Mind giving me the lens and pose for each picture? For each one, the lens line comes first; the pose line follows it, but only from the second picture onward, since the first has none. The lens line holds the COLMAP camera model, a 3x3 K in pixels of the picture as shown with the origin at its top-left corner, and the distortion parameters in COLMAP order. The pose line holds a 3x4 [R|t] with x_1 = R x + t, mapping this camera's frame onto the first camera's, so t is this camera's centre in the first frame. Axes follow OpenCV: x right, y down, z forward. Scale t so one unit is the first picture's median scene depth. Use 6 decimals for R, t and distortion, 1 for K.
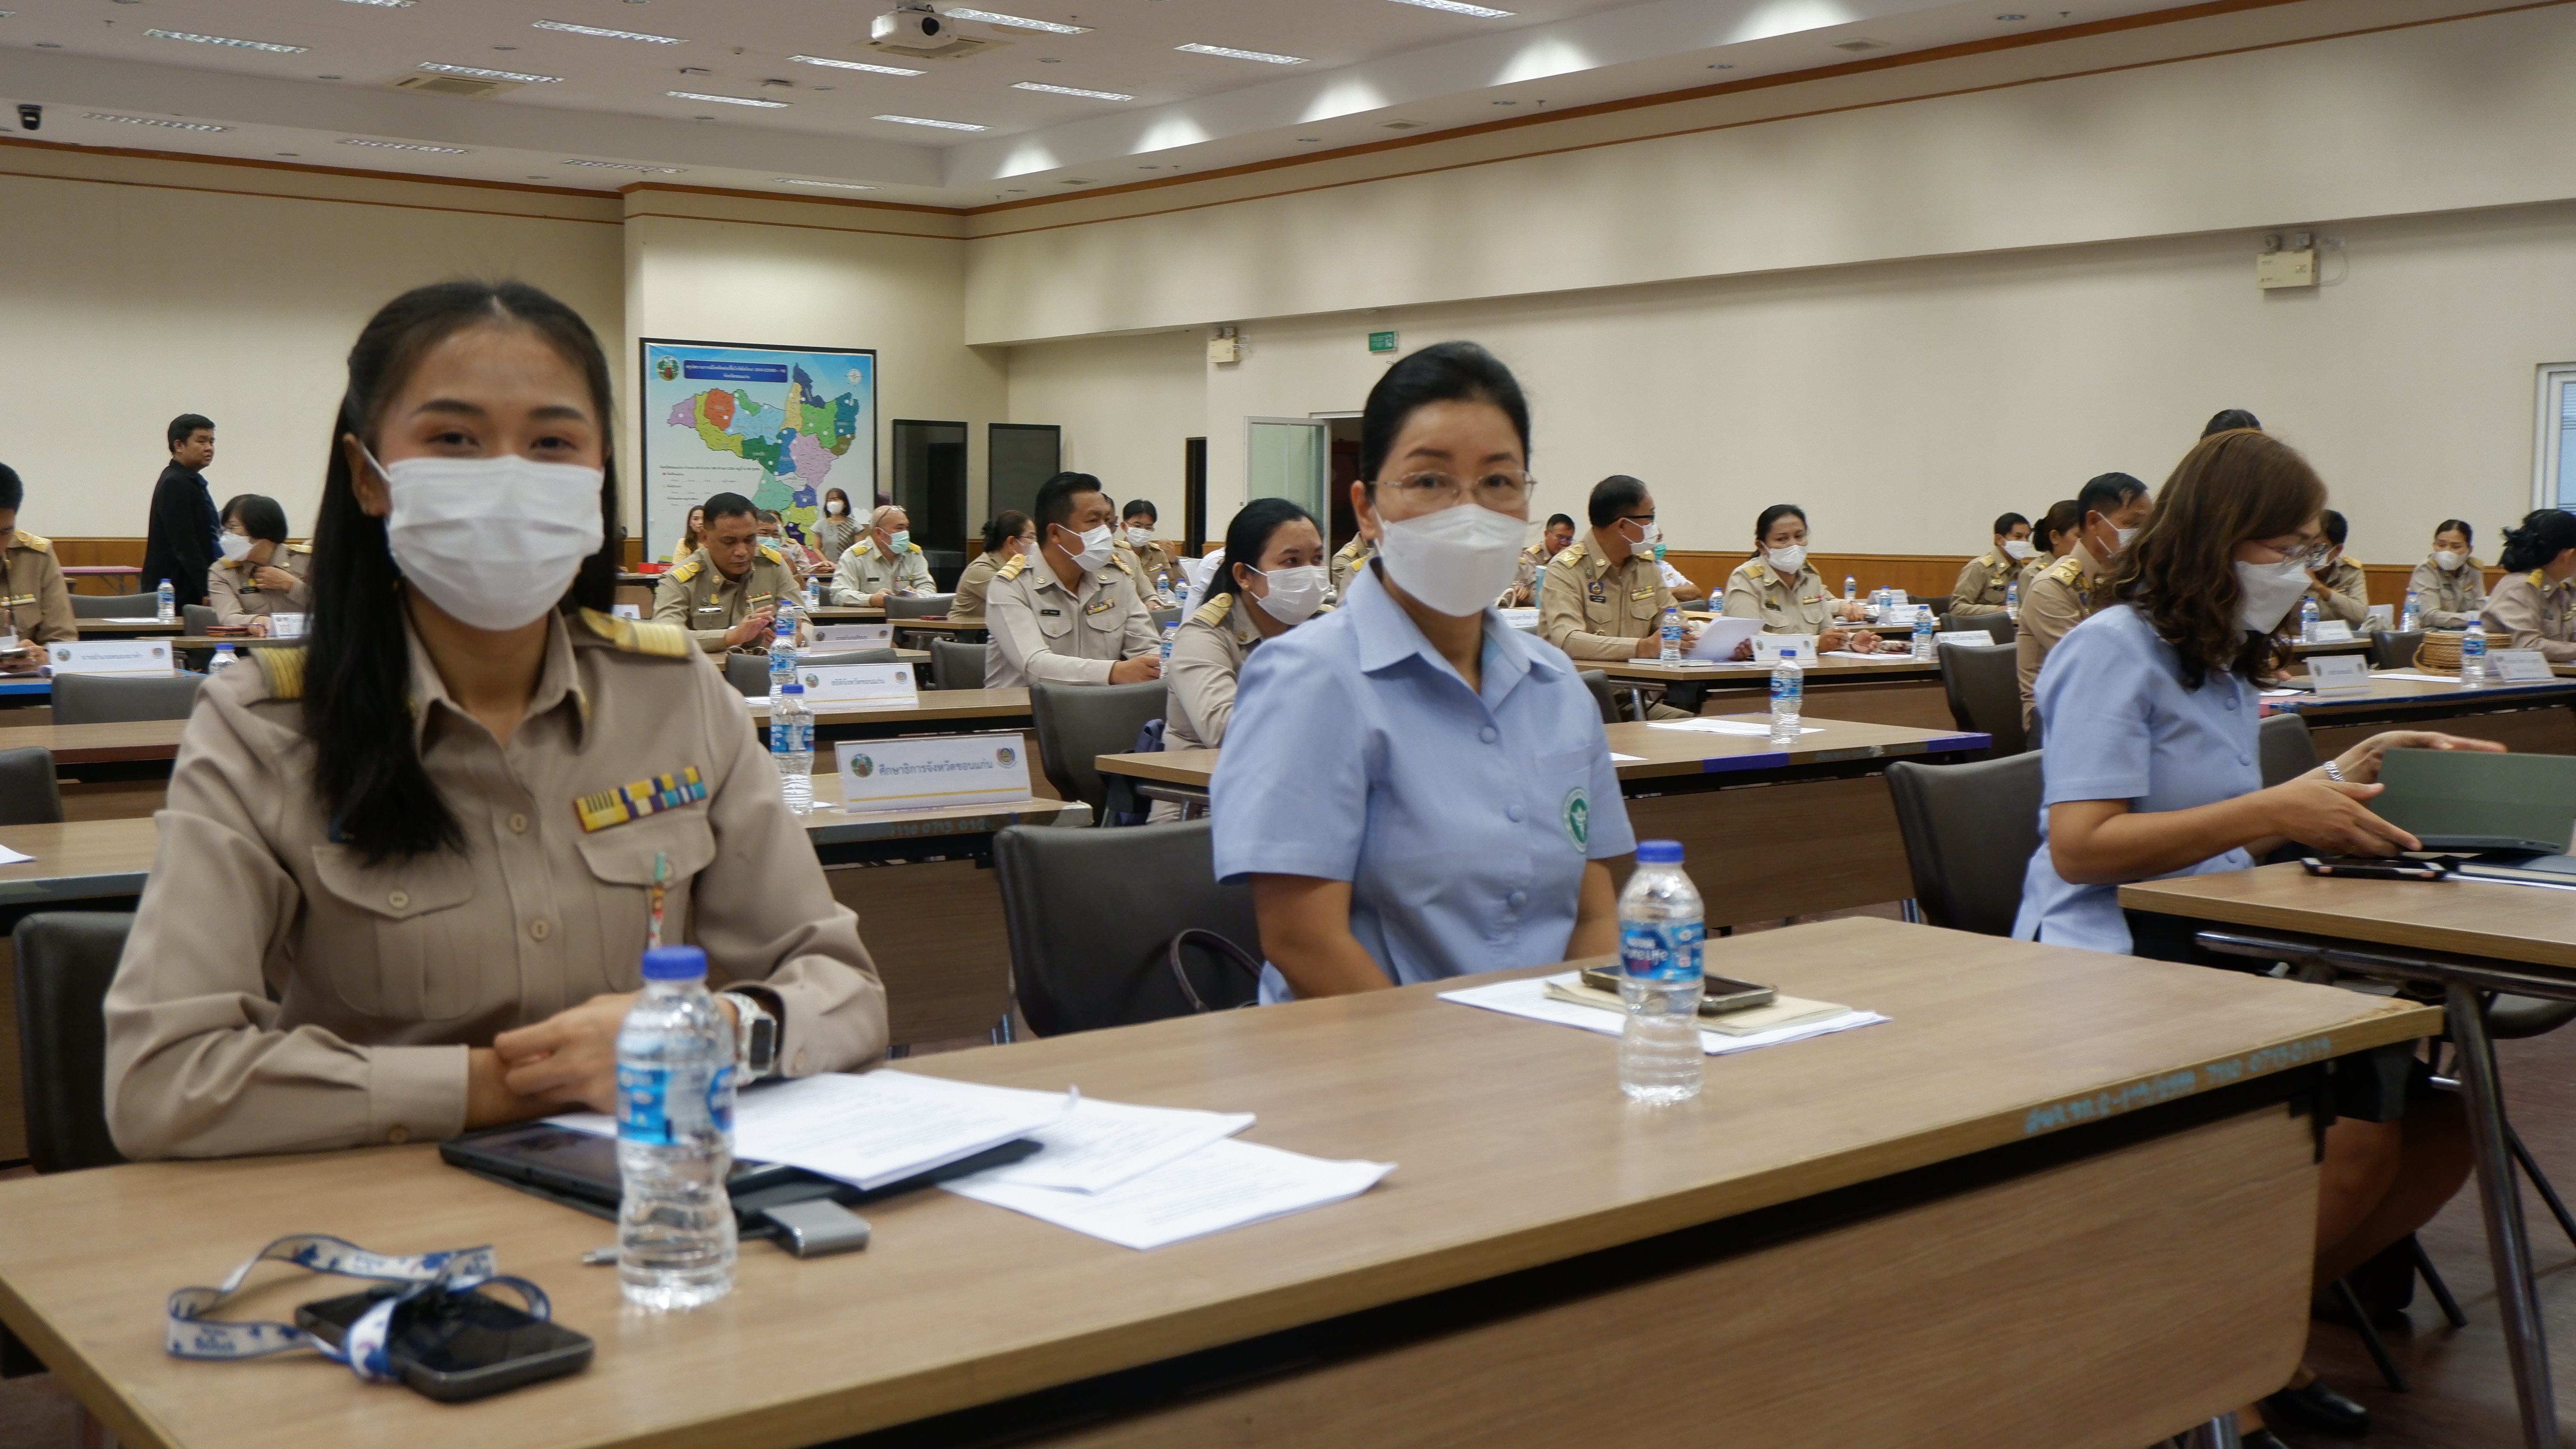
lens RADIAL K [[2533.1, 0, 1287.0], [0, 2533.1, 733.1], [0, 0, 1]] dist [-0.042743, 0.000000]
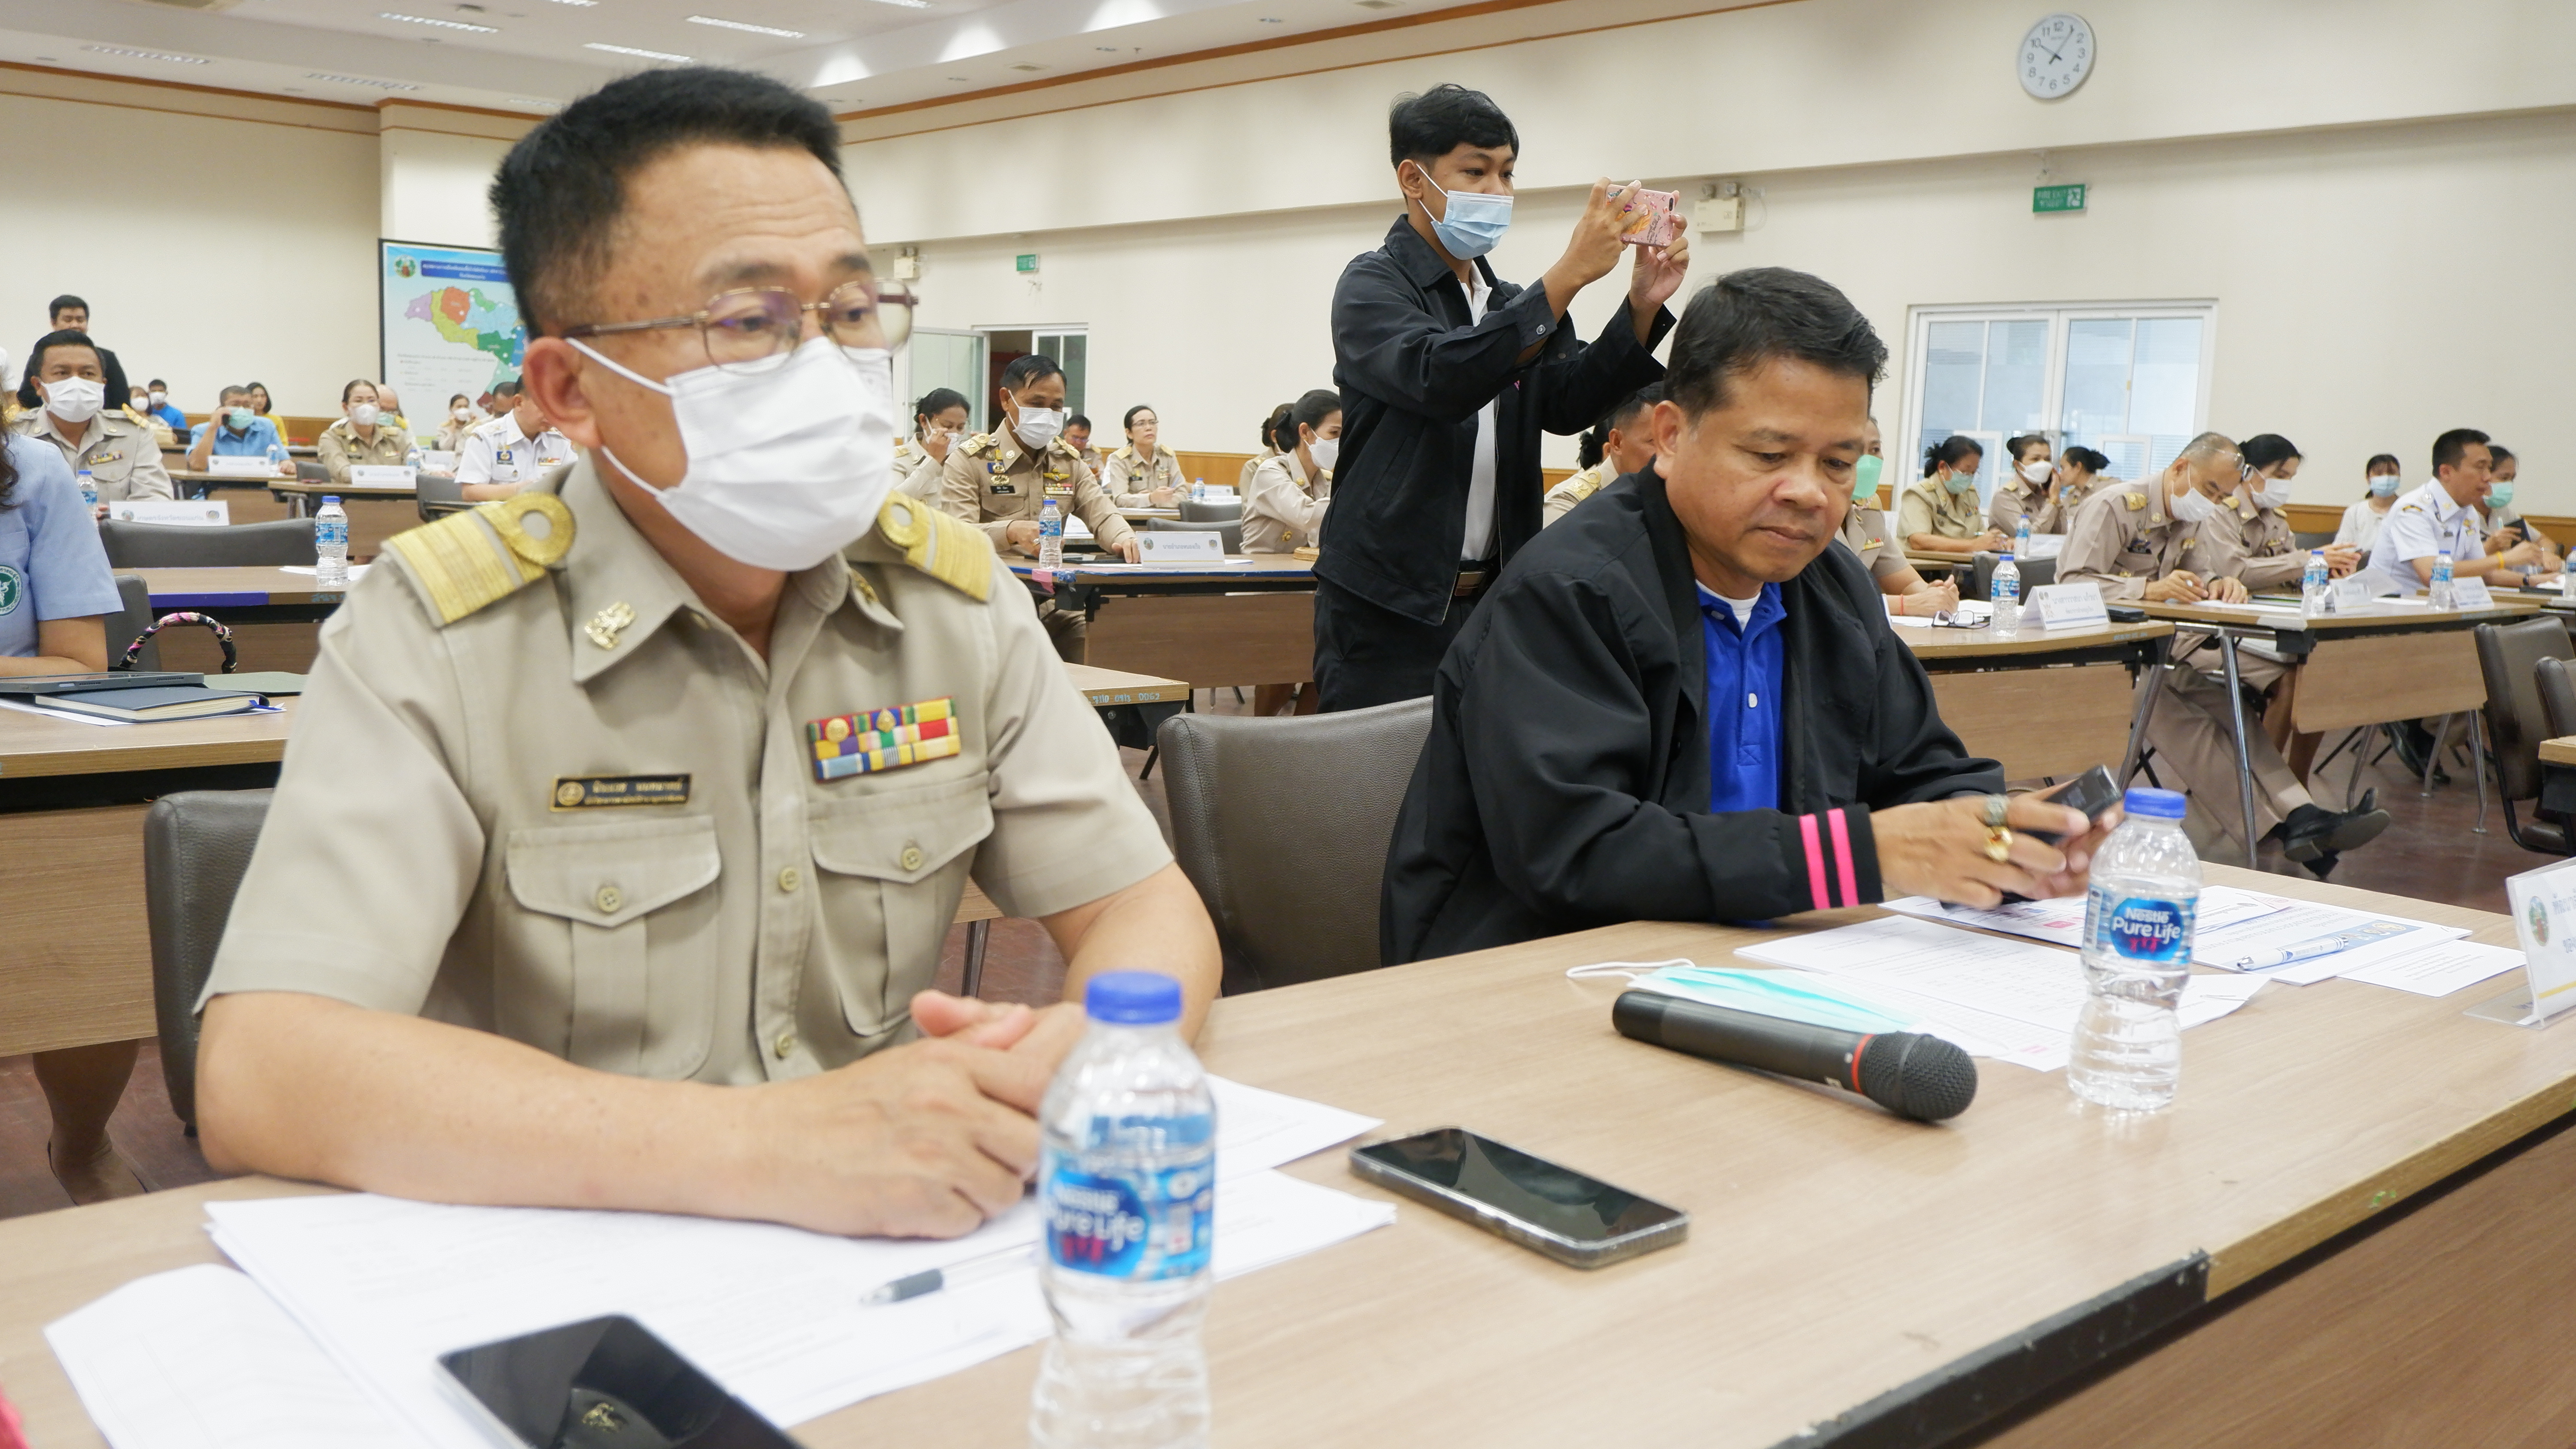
lens RADIAL K [[2171.2, 0, 1281.1], [0, 2171.2, 737.3], [0, 0, 1]] dist [-0.017150, 0.004924]
pose [[0.999054, 0.026170, 0.034730, 0.116996], [-0.028035, 0.998128, 0.054358, 0.001002], [-0.033242, -0.055280, 0.997917, 0.016248]]
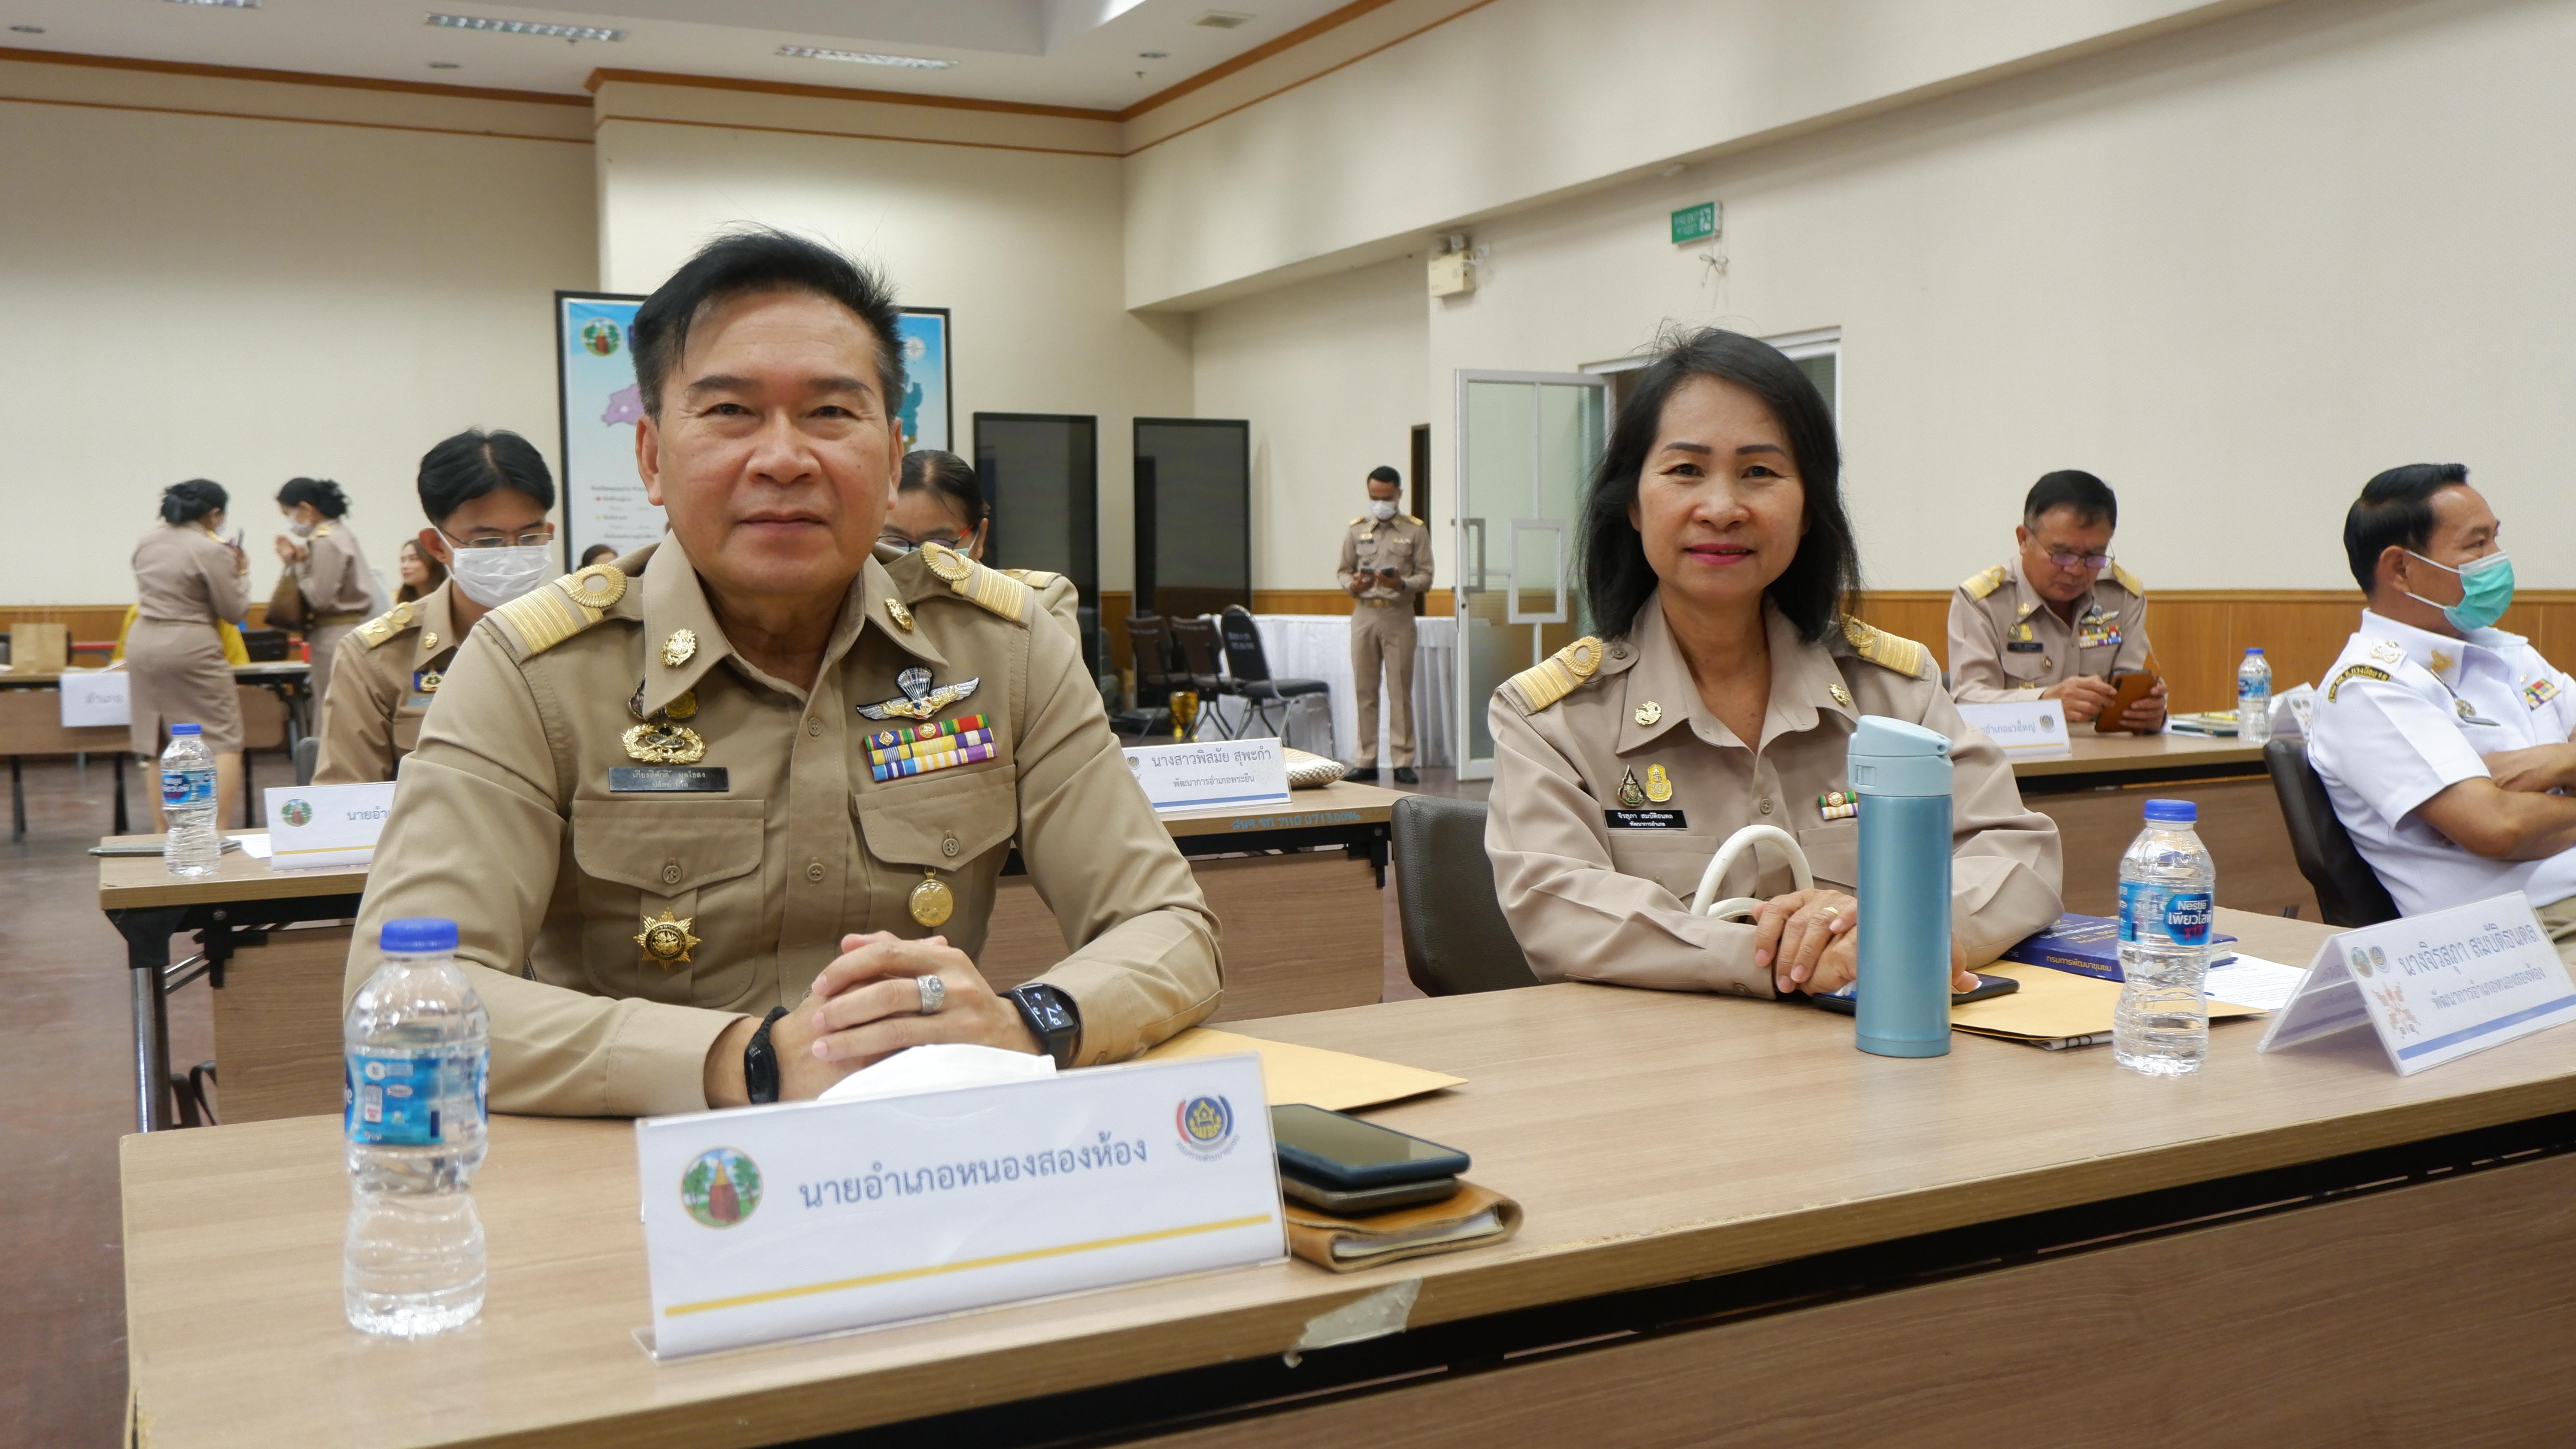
lens RADIAL K [[2255.4, 0, 1236.5], [0, 2255.4, 803.6], [0, 0, 1]] dist [-0.000253, -0.016830]
pose [[0.973124, 0.005441, -0.230218, 0.052009], [-0.001822, 0.999872, 0.015926, -0.032888], [0.230275, -0.015079, 0.973009, 0.468631]]
